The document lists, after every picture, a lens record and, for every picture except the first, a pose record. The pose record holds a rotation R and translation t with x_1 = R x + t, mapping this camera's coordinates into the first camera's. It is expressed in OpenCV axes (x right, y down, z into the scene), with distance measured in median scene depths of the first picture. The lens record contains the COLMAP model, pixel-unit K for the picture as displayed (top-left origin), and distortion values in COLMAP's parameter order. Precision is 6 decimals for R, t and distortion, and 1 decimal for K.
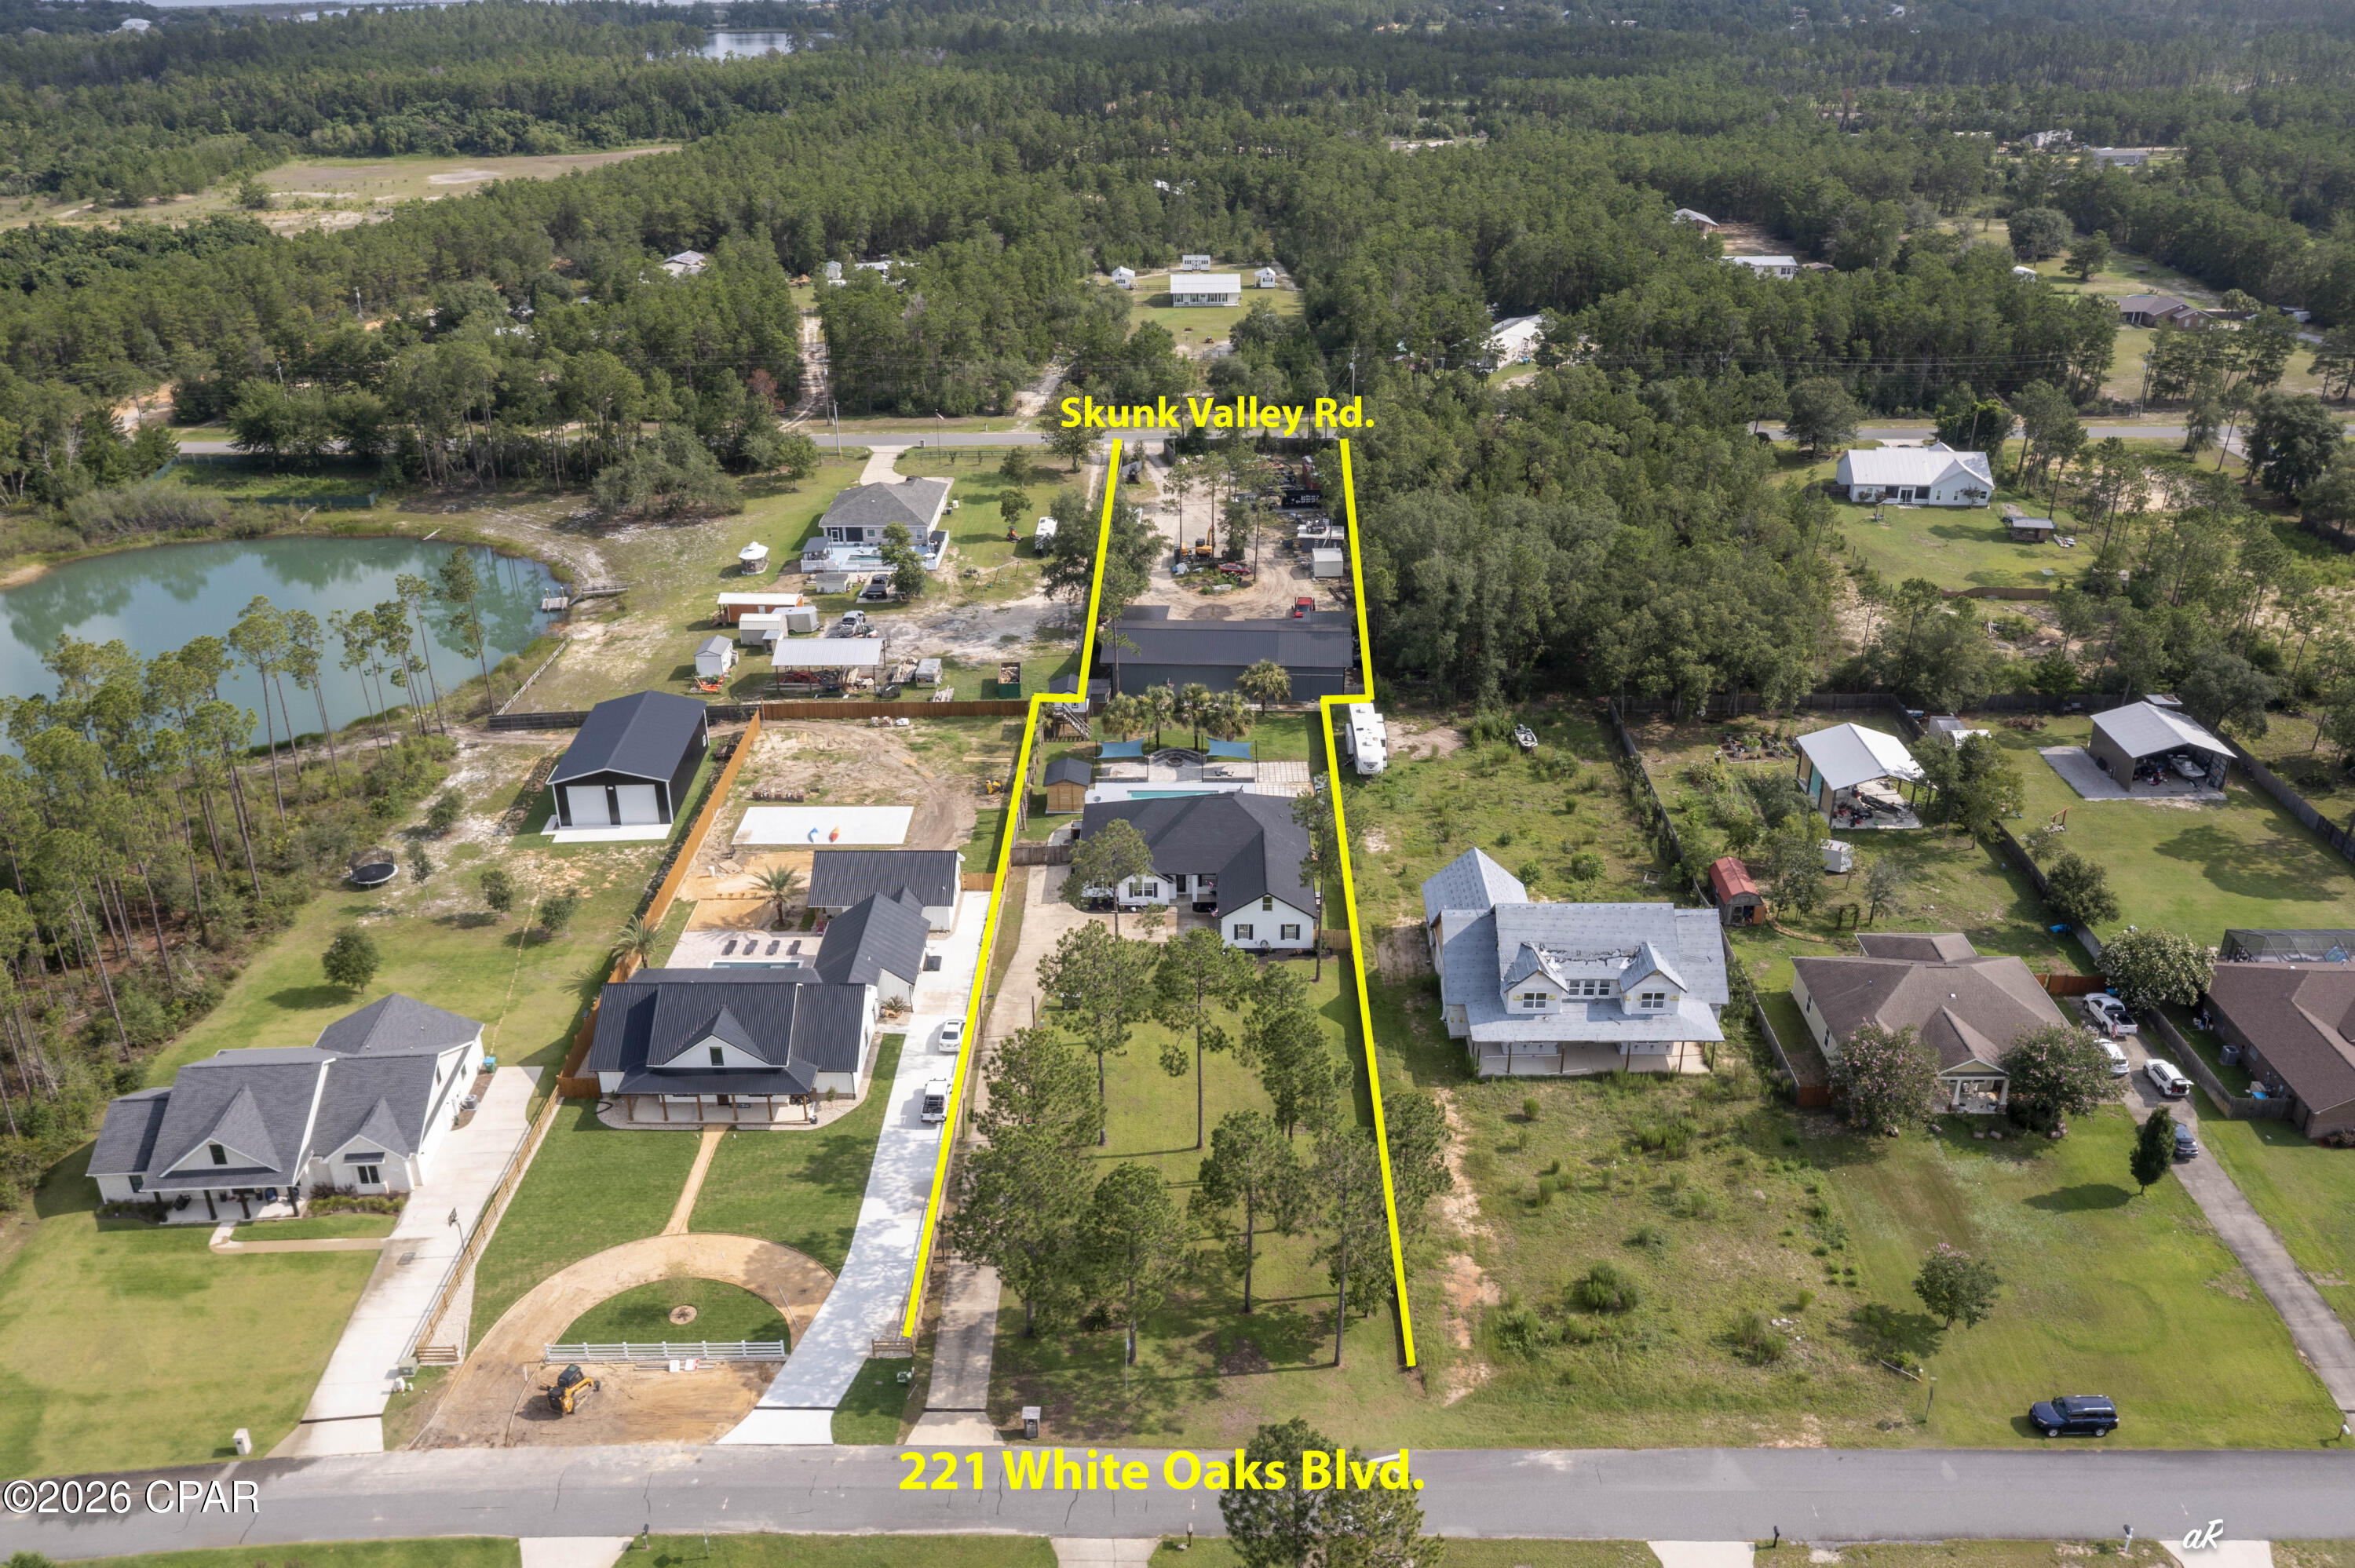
lens RADIAL K [[1875.3, 0, 1177.5], [0, 1875.3, 784.0], [0, 0, 1]] dist [-0.002578, 0.046140]
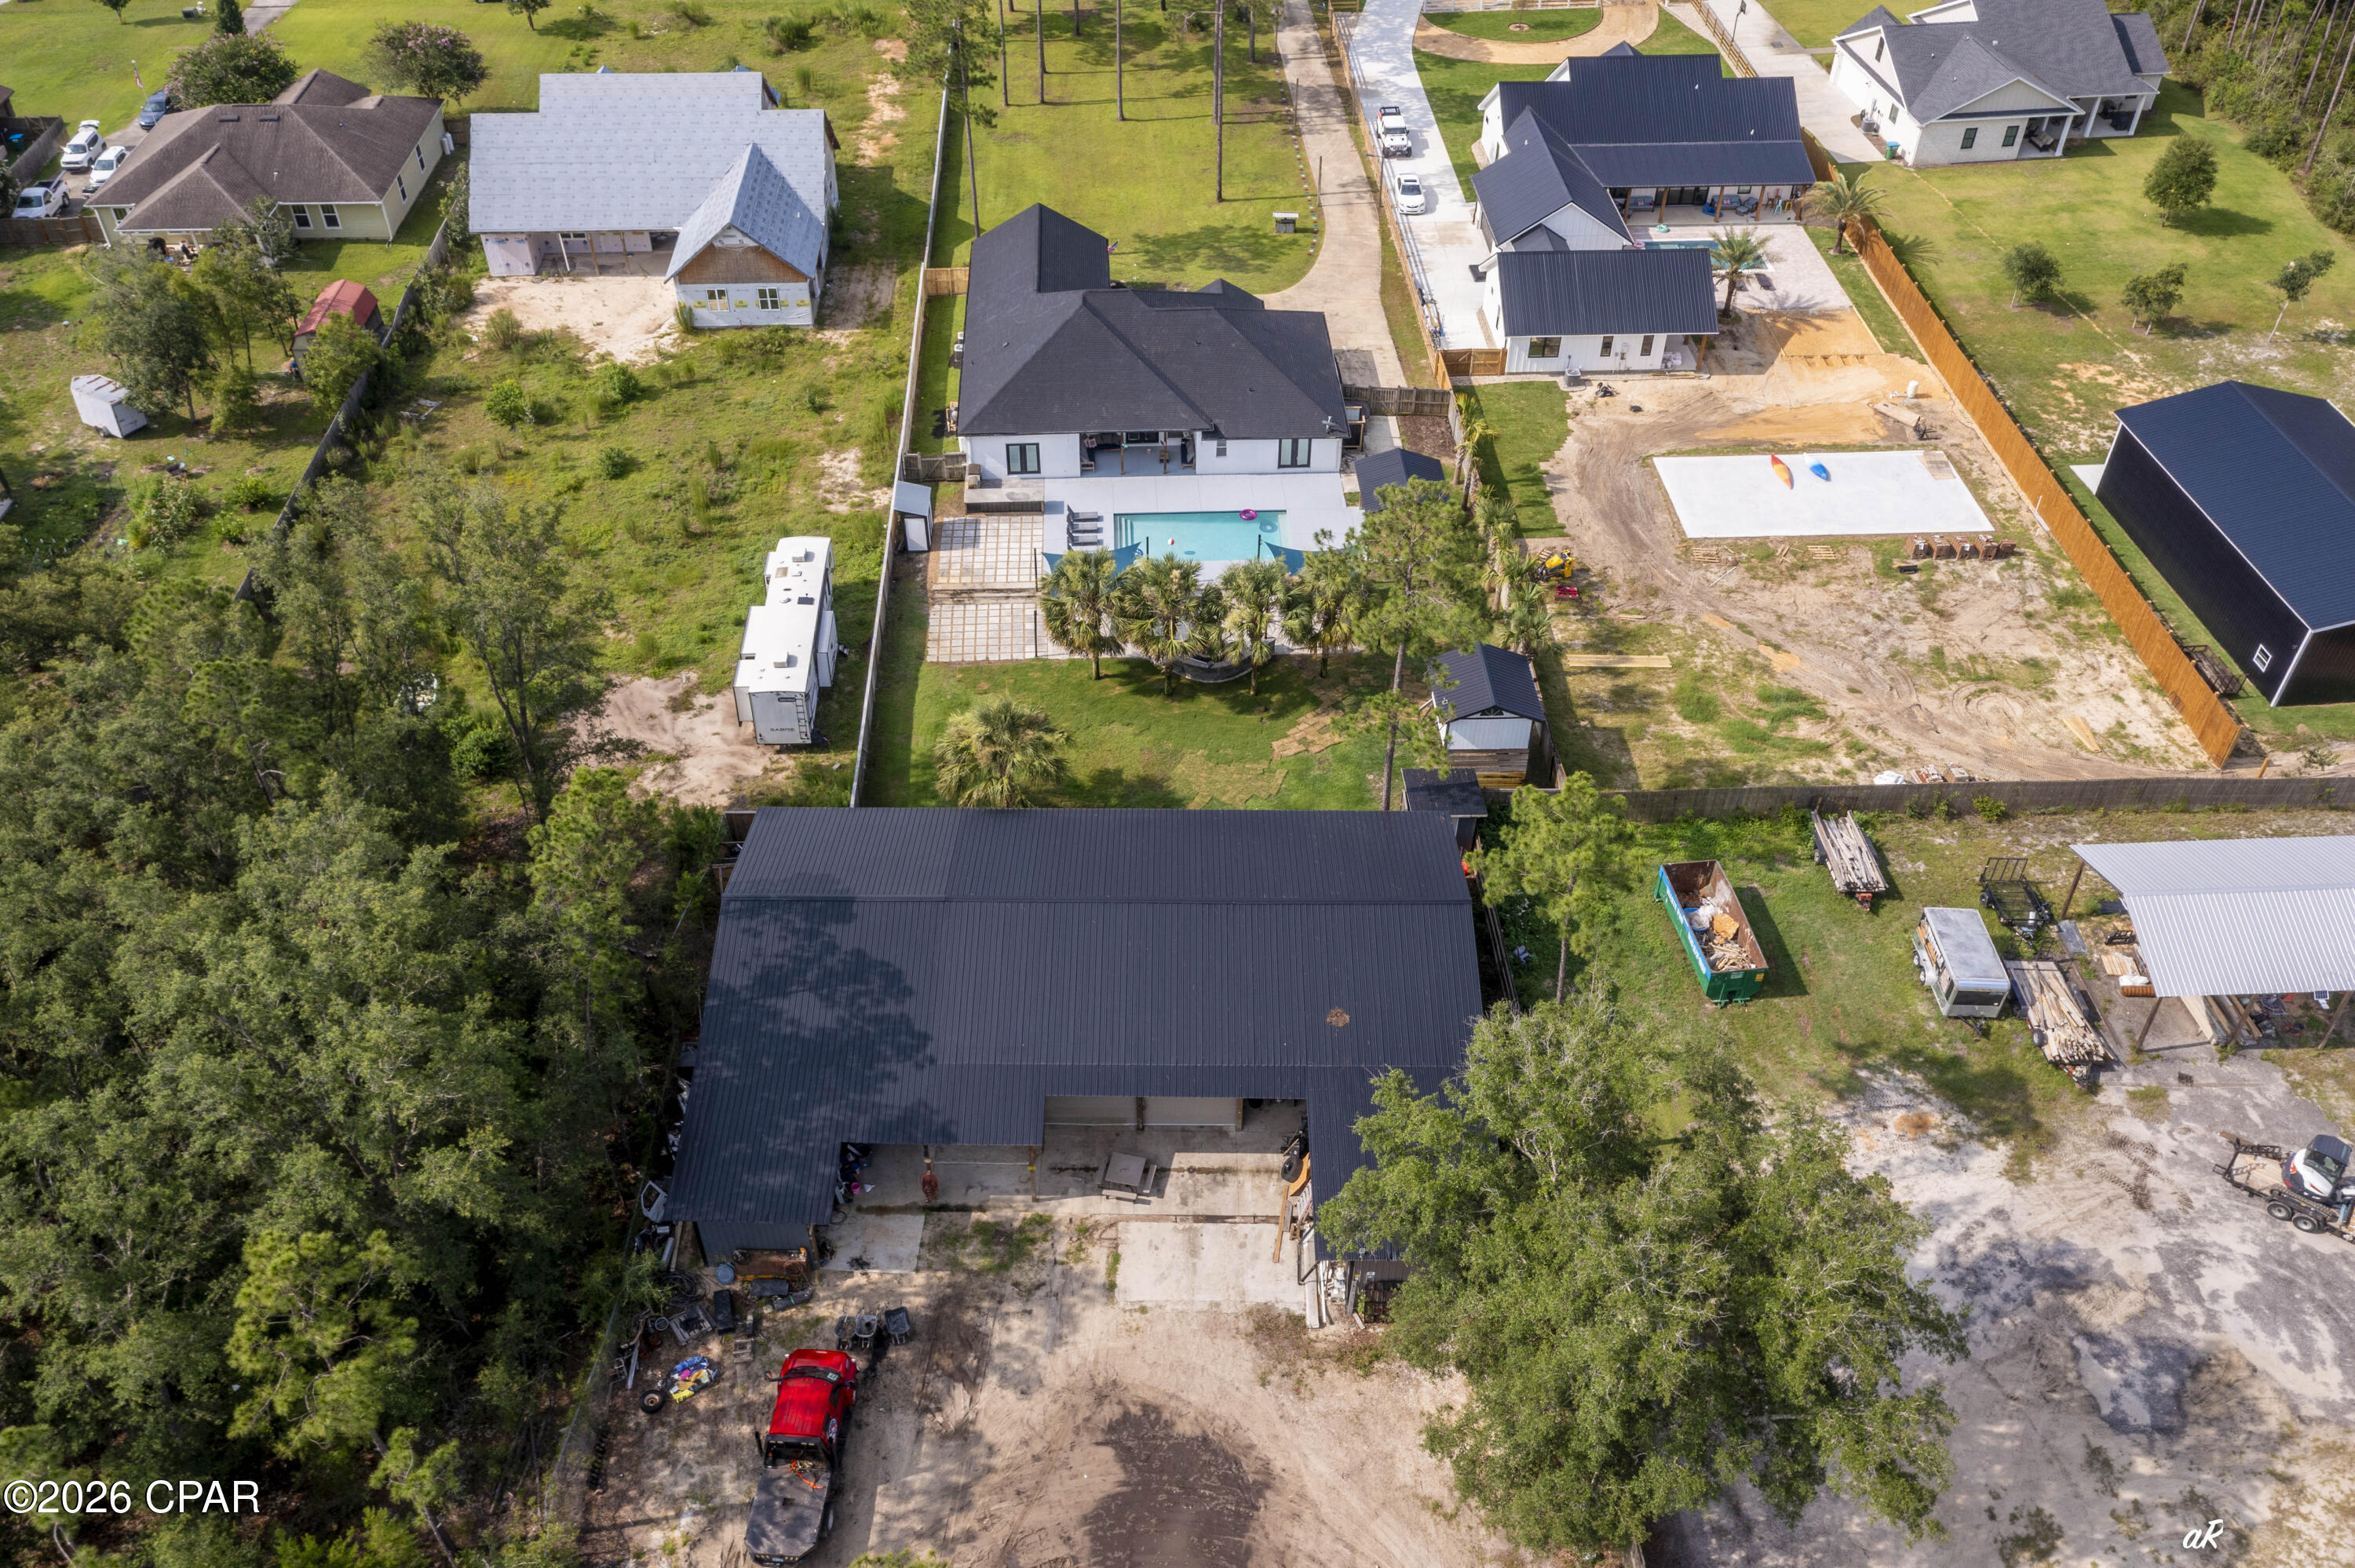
lens RADIAL K [[1875.3, 0, 1177.5], [0, 1875.3, 784.0], [0, 0, 1]] dist [-0.002578, 0.046140]
pose [[-0.998061, 0.044550, -0.043475, 0.030166], [-0.023173, 0.382294, 0.923750, -0.451710], [0.057774, 0.922966, -0.380520, 1.266642]]
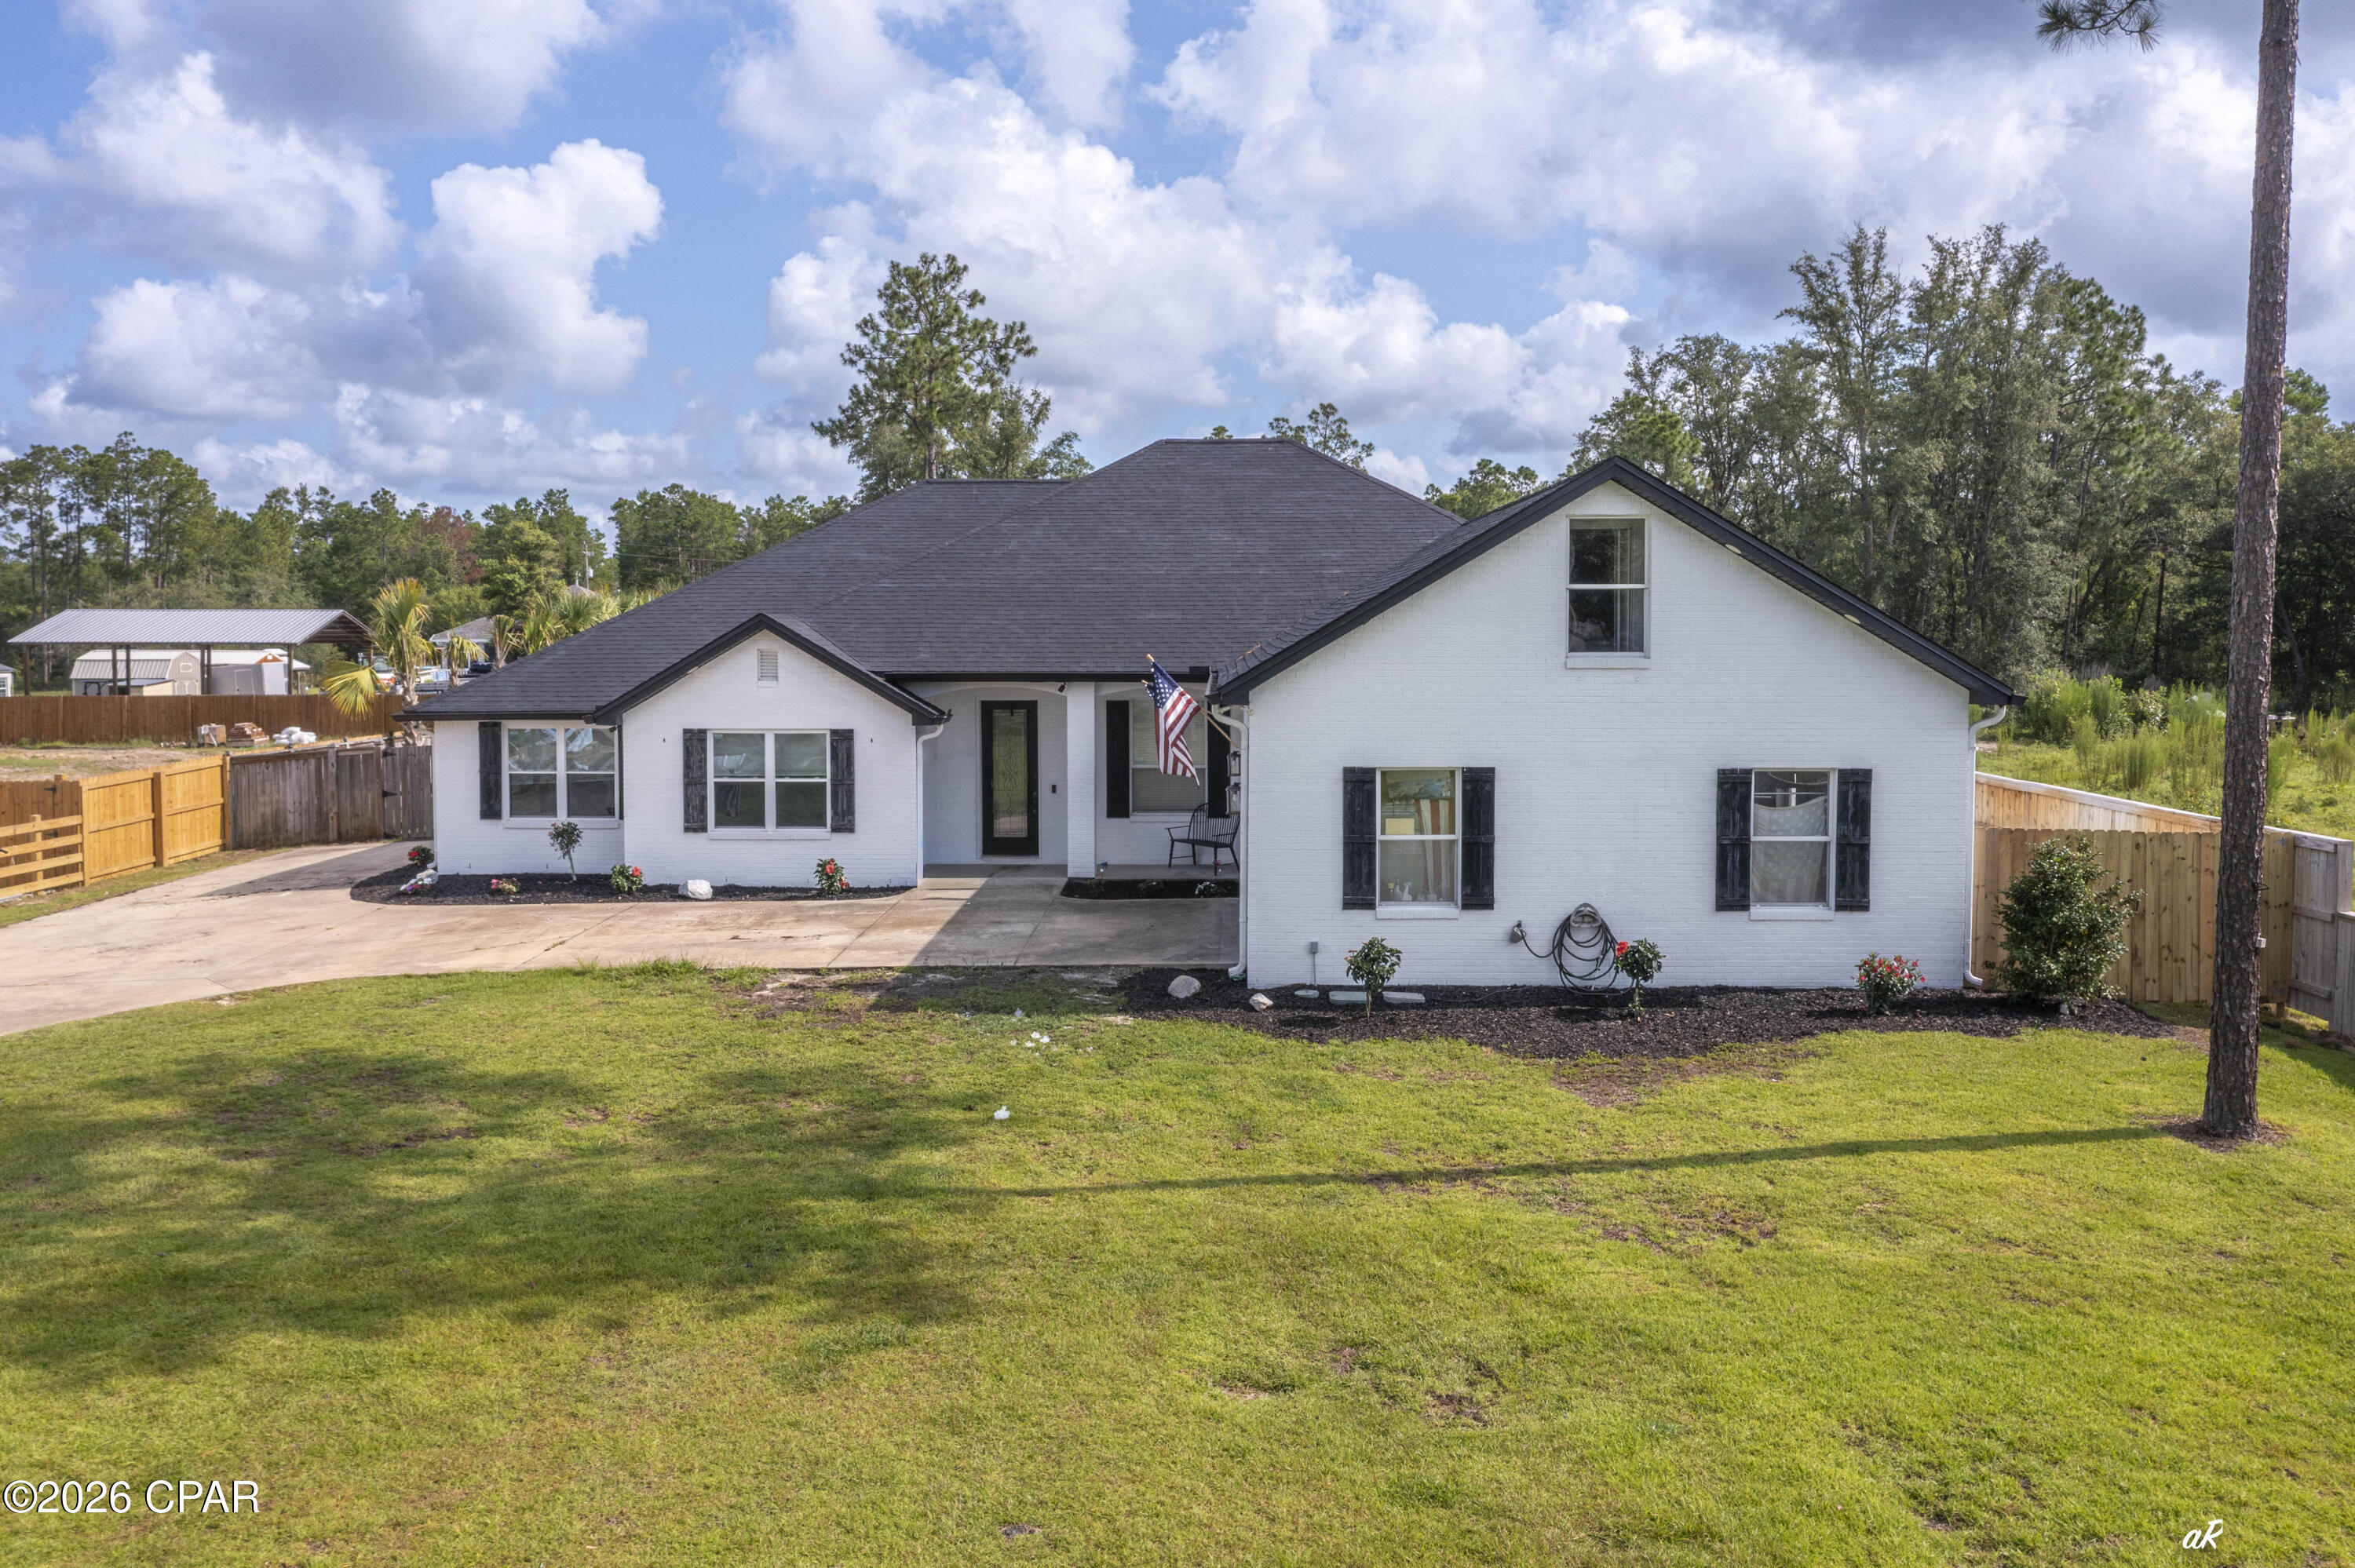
lens RADIAL K [[1875.3, 0, 1177.5], [0, 1875.3, 784.0], [0, 0, 1]] dist [-0.002578, 0.046140]
pose [[0.999943, 0.008733, -0.006089, 0.017005], [-0.010320, 0.935565, -0.353003, 0.103050], [0.002614, 0.353046, 0.935602, 0.756923]]
